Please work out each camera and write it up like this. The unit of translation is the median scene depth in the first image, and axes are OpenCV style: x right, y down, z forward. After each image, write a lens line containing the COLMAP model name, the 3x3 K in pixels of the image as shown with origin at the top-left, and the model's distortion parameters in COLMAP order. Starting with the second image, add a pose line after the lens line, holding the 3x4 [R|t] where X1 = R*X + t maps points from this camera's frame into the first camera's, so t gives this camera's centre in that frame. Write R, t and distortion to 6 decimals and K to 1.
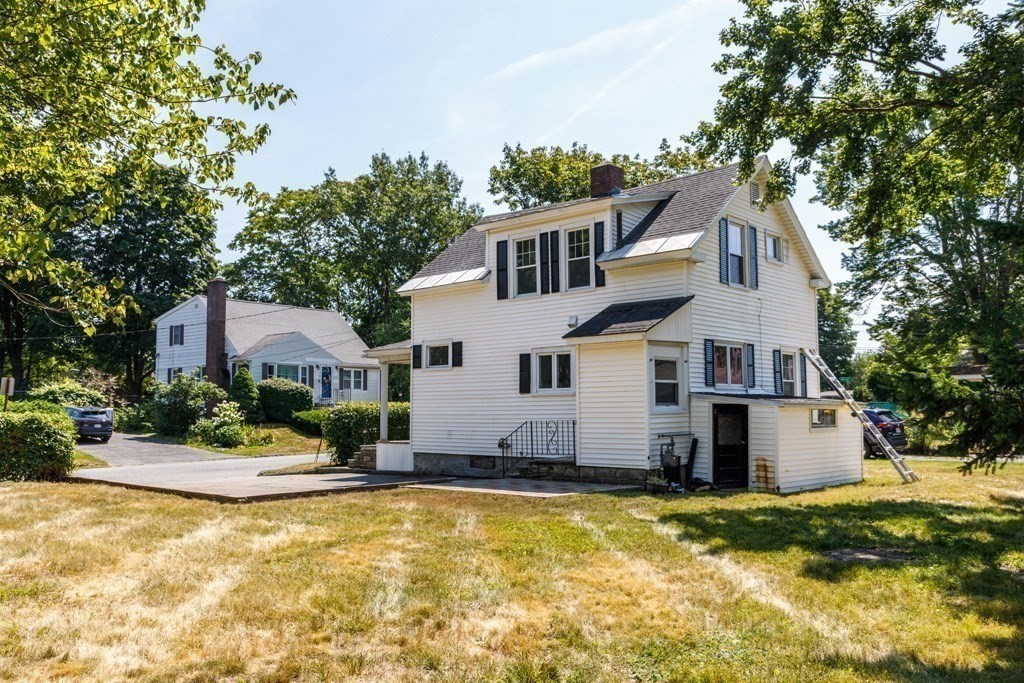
lens RADIAL K [[876.6, 0, 511.0], [0, 876.6, 342.2], [0, 0, 1]] dist [0.002499, 0.000155]
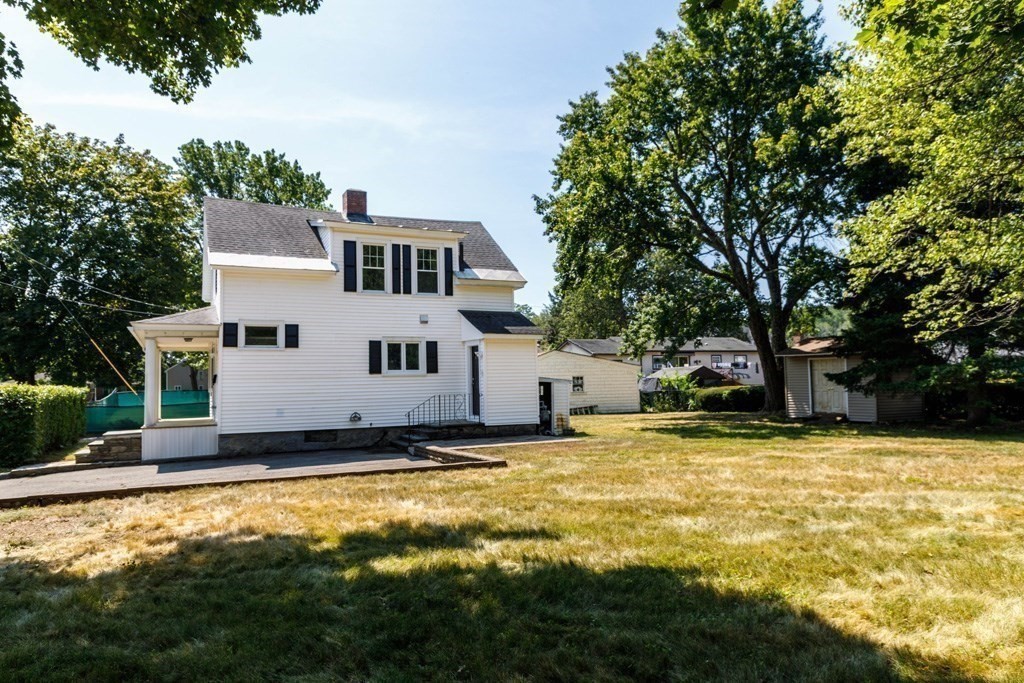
lens RADIAL K [[690.3, 0, 510.1], [0, 690.3, 342.5], [0, 0, 1]] dist [0.009854, 0.000650]
pose [[0.356721, 0.065792, 0.931891, -0.792791], [-0.050640, 0.997412, -0.051034, 0.054232], [-0.932837, -0.028986, 0.359130, 0.492172]]
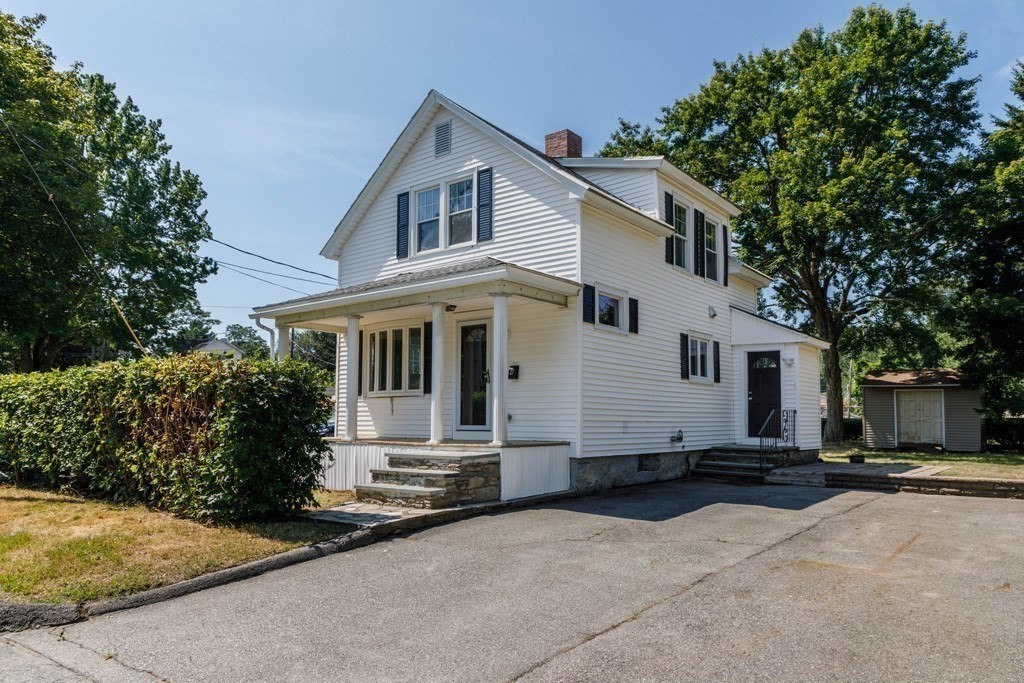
lens RADIAL K [[690.3, 0, 513.7], [0, 690.3, 344.3], [0, 0, 1]] dist [0.009854, 0.000650]
pose [[-0.076313, 0.112623, 0.990703, -0.660146], [-0.087033, 0.989056, -0.119139, 0.121537], [-0.993278, -0.095316, -0.065676, 1.215975]]
